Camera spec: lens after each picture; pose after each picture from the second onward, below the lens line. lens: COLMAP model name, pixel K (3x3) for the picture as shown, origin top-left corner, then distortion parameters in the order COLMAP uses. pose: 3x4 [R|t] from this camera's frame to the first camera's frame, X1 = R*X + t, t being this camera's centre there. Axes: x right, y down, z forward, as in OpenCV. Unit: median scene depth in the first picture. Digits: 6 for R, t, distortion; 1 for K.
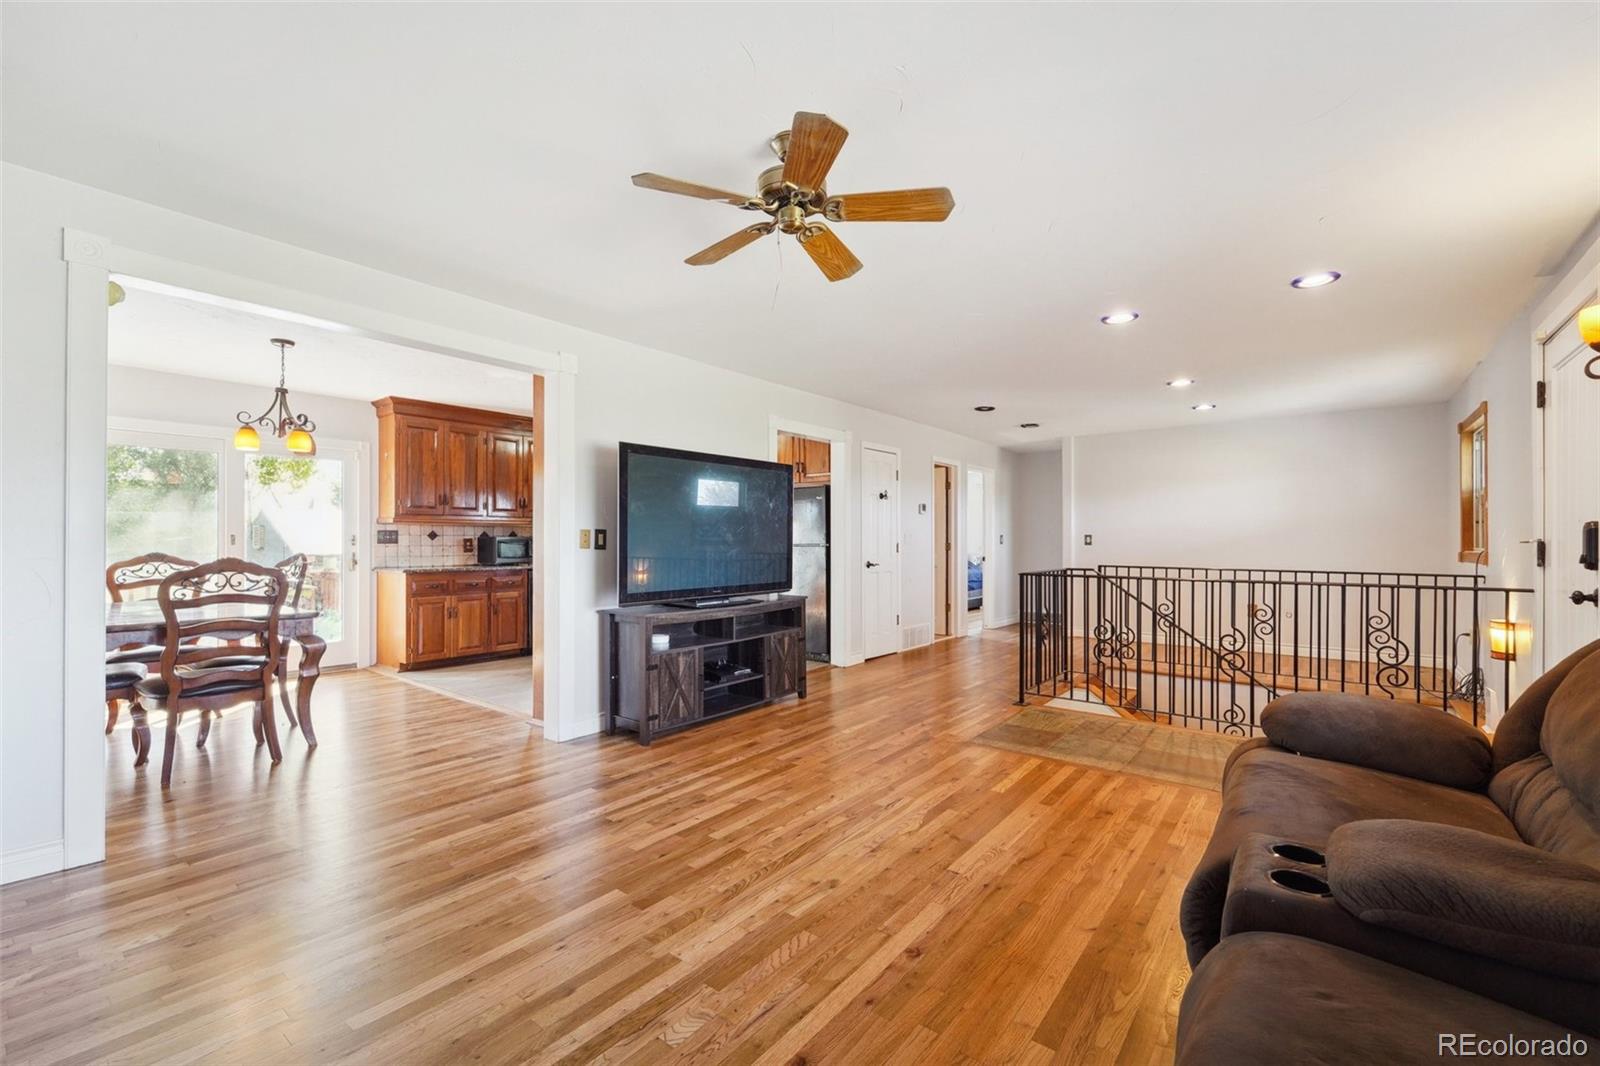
lens RADIAL K [[673.6, 0, 800.2], [0, 673.6, 537.7], [0, 0, 1]] dist [0.002263, -0.000233]
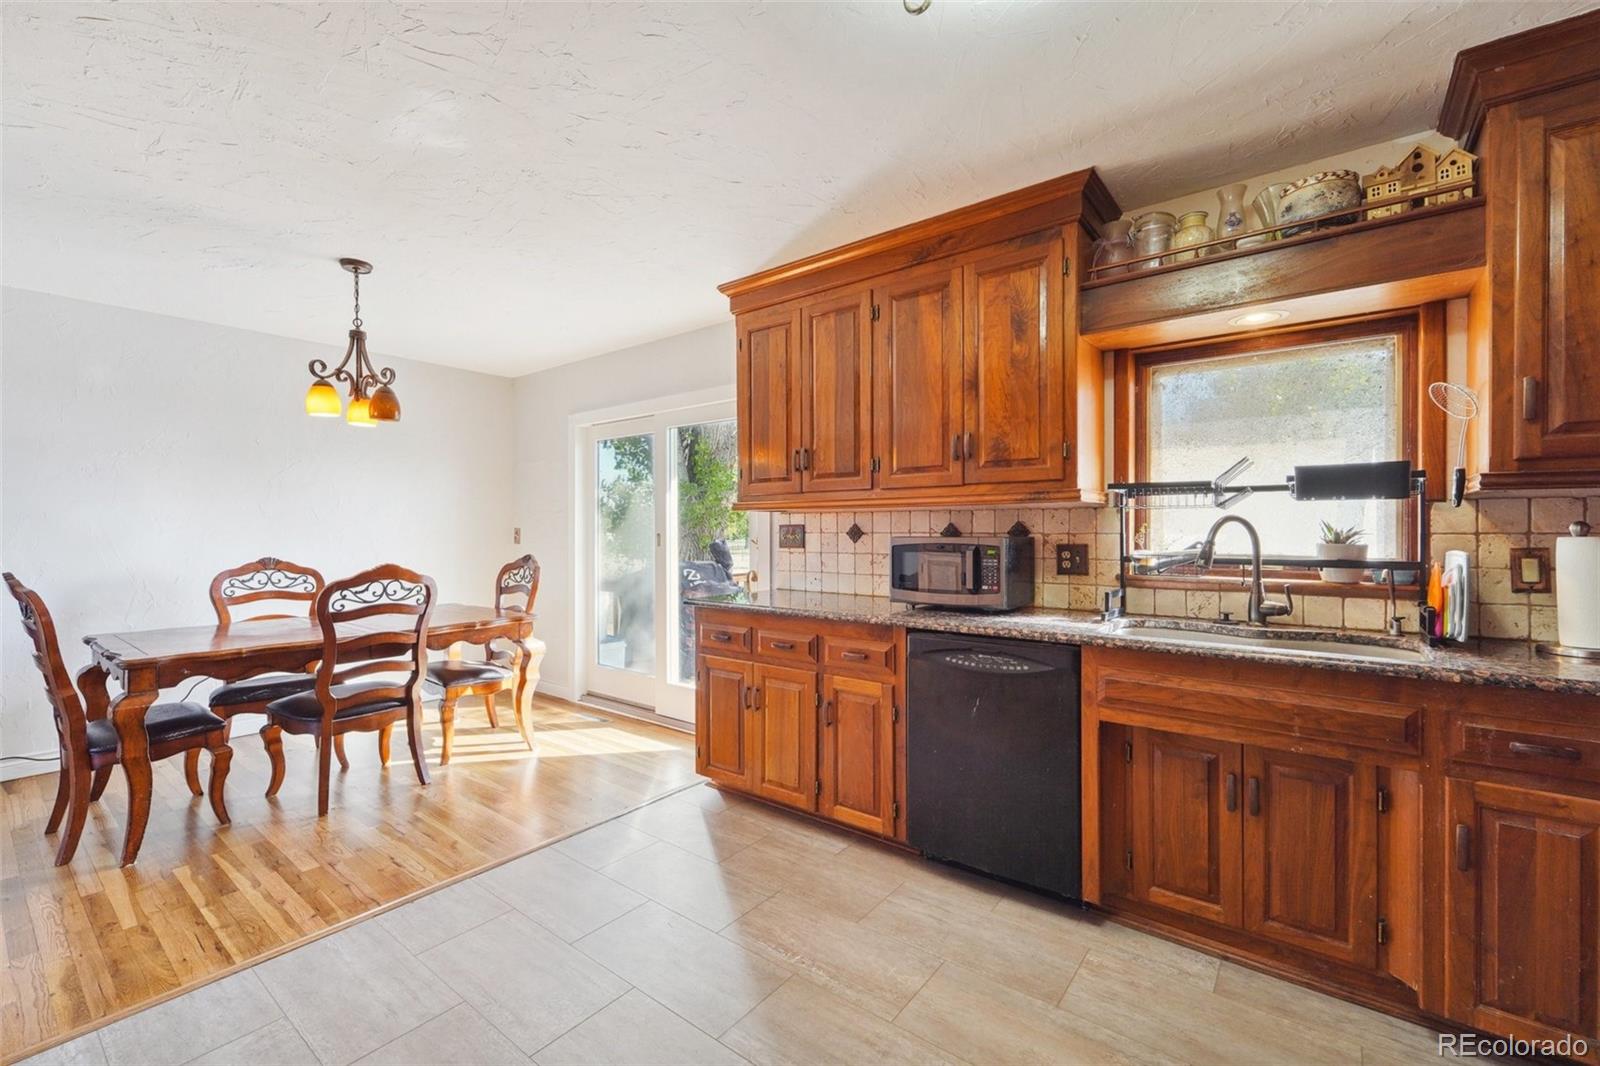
lens RADIAL K [[670.6, 0, 798.7], [0, 670.6, 524.8], [0, 0, 1]] dist [-0.001861, -0.000587]
pose [[-0.005549, -0.005161, -0.999971, -0.067881], [0.008055, 0.999954, -0.005206, -0.011772], [0.999952, -0.008084, -0.005508, 1.585418]]
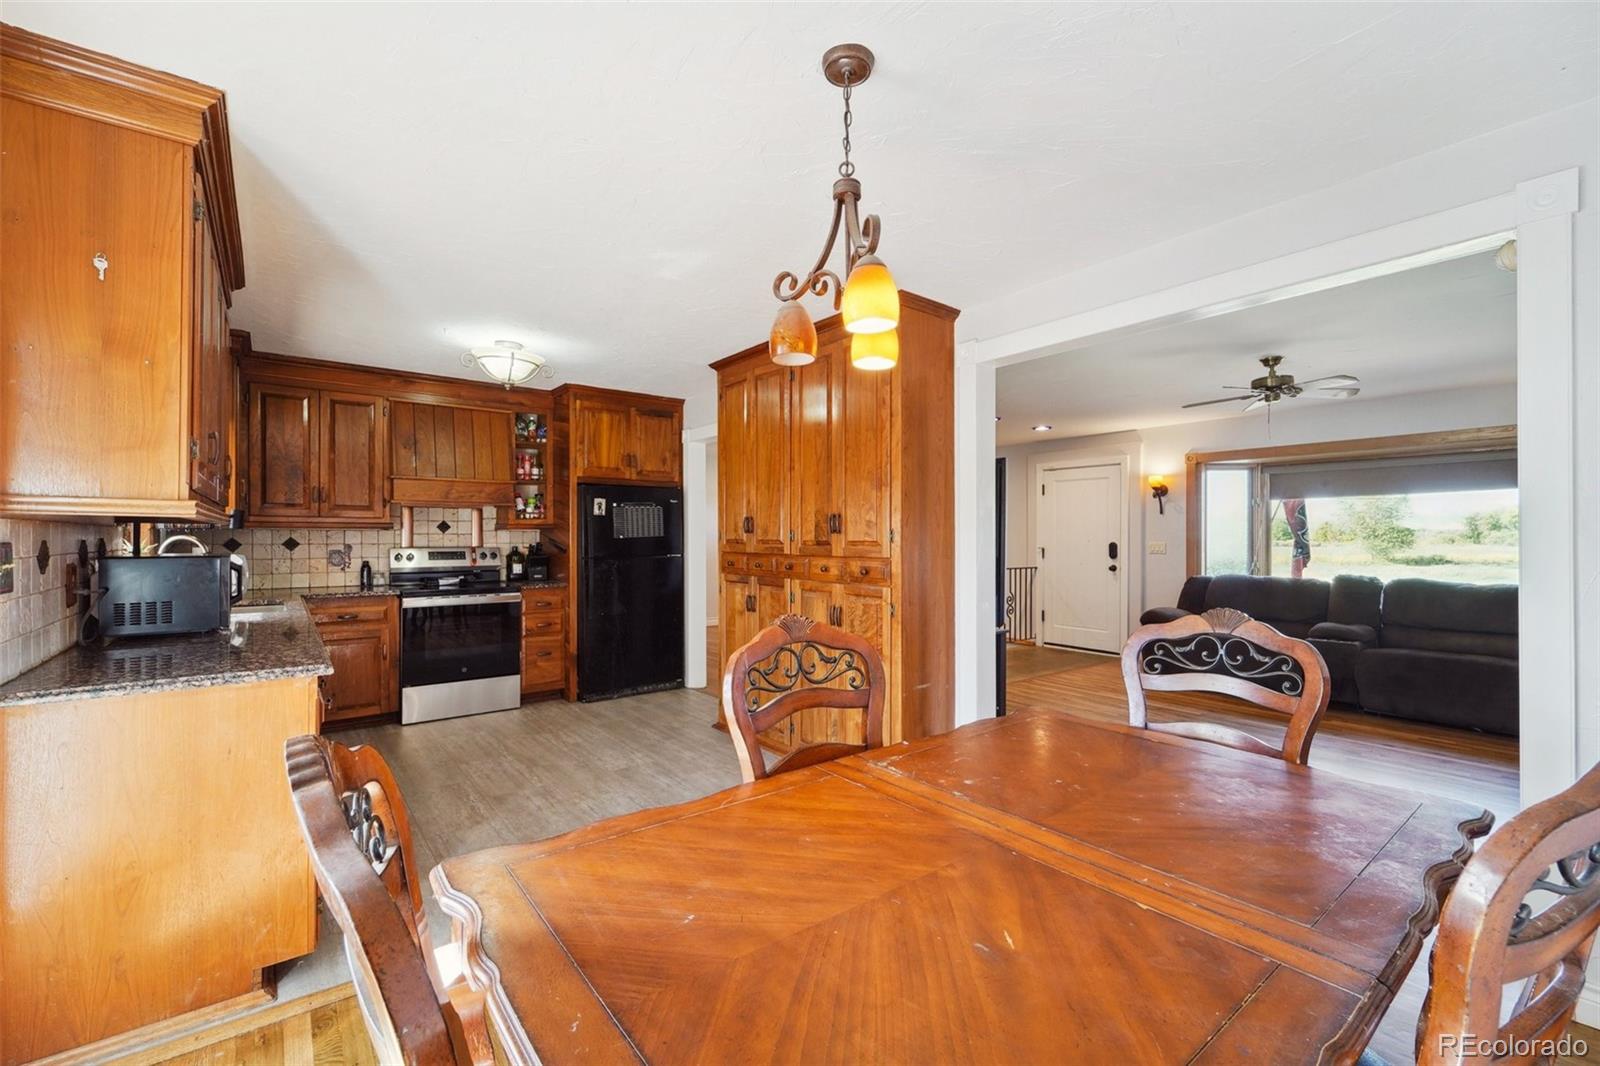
lens RADIAL K [[672.3, 0, 793.2], [0, 672.3, 533.2], [0, 0, 1]] dist [0.002222, 0.000083]
pose [[0.247980, 0.005340, 0.968750, -1.240503], [-0.008062, 0.999962, -0.003448, -0.026103], [-0.968732, -0.006955, 0.248014, 1.011860]]
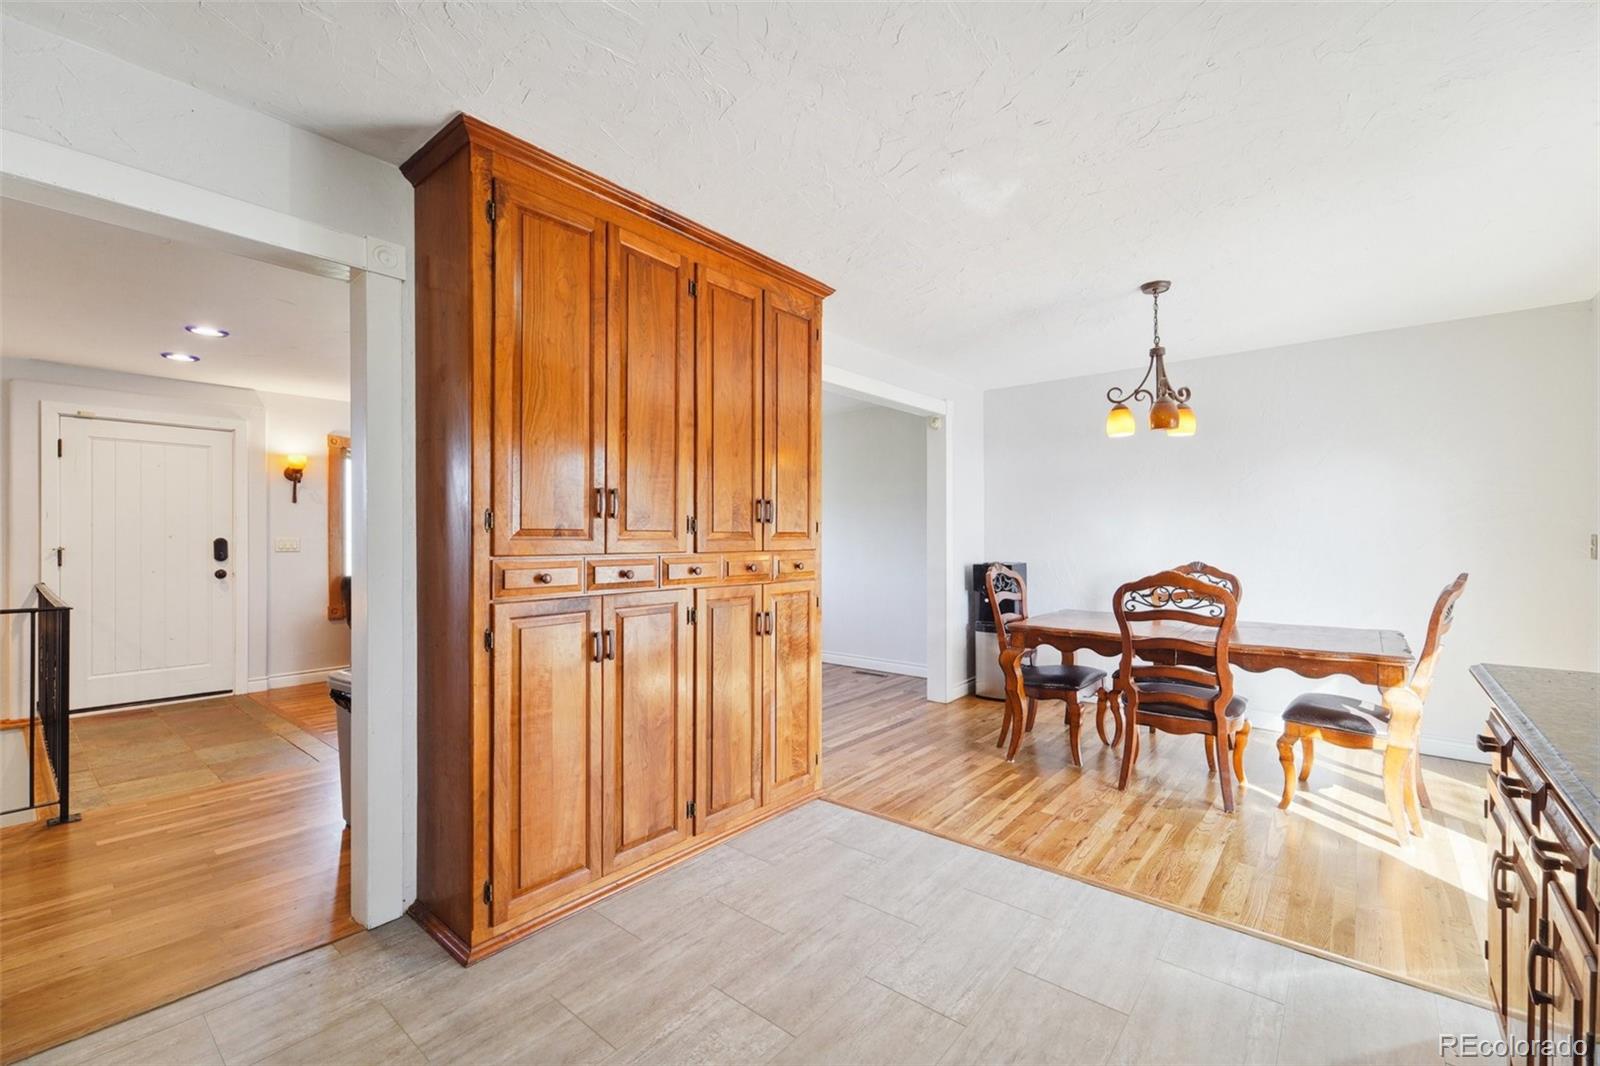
lens RADIAL K [[673.6, 0, 800.2], [0, 673.6, 537.7], [0, 0, 1]] dist [0.002263, -0.000233]
pose [[-0.999560, 0.000501, 0.029674, -0.428907], [0.000395, 0.999993, -0.003601, -0.010565], [-0.029676, -0.003587, -0.999553, 1.903201]]
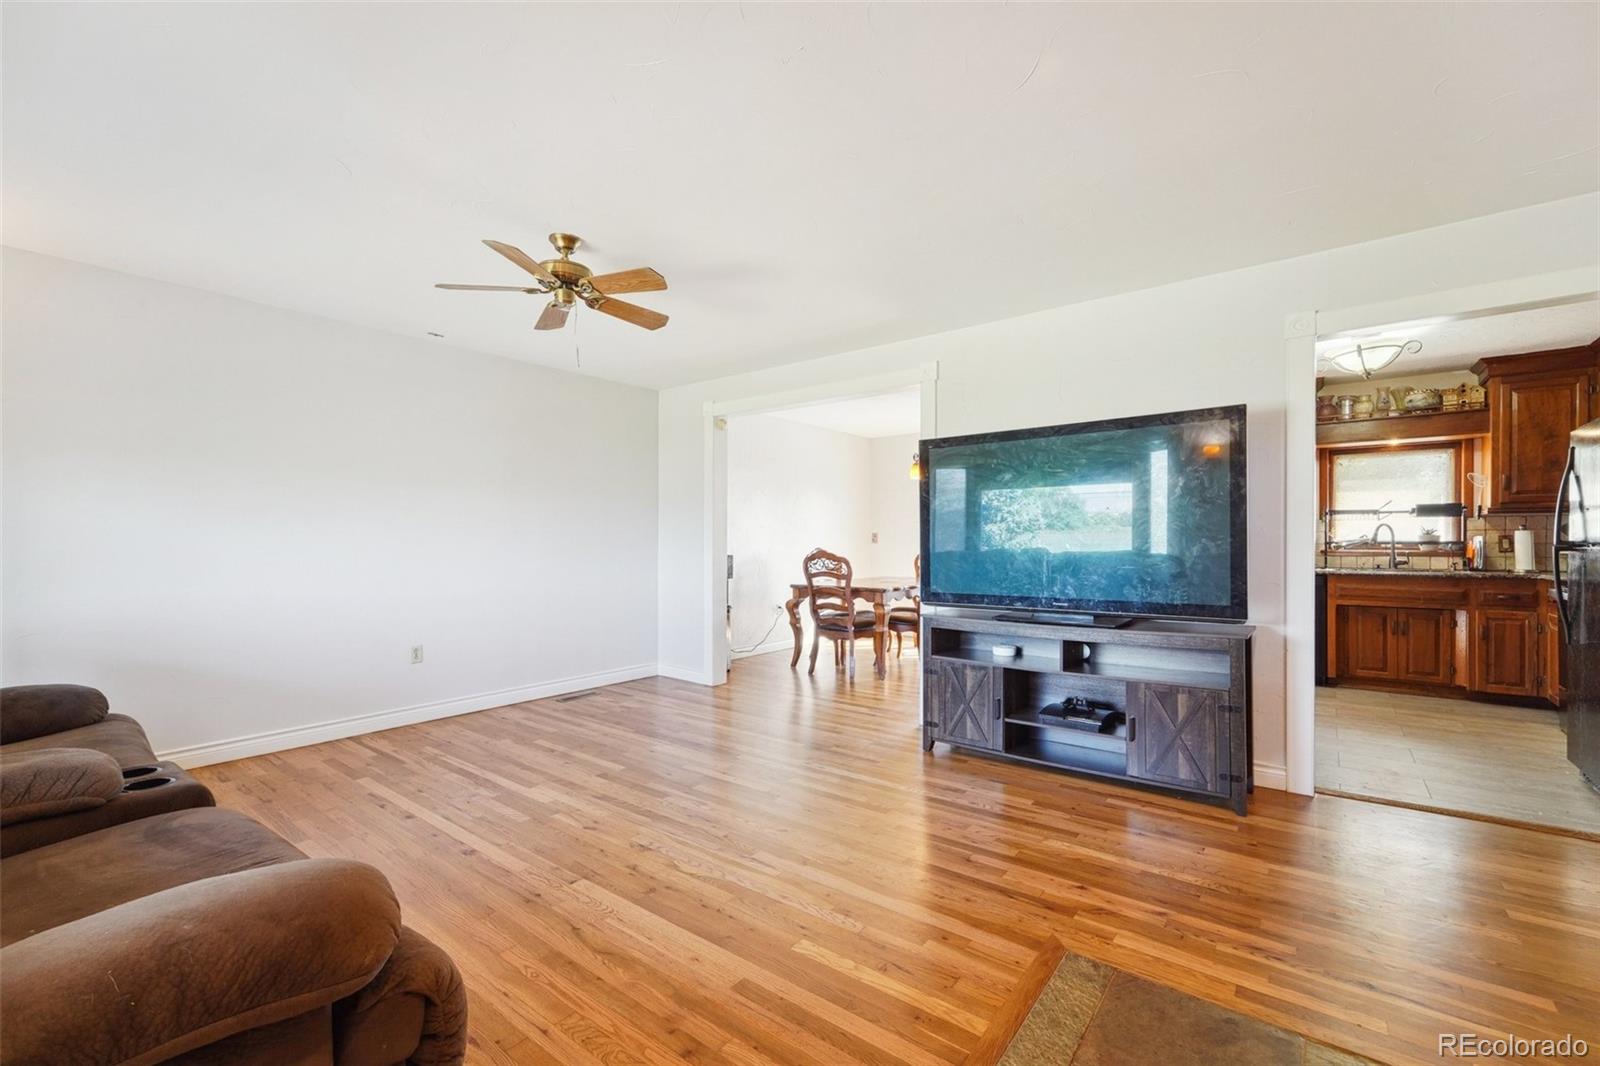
lens RADIAL K [[673.6, 0, 800.2], [0, 673.6, 537.7], [0, 0, 1]] dist [0.002263, -0.000233]
pose [[0.005426, -0.005451, -0.999970, 0.706382], [0.007729, 0.999955, -0.005409, 0.006979], [0.999955, -0.007700, 0.005468, 0.779302]]
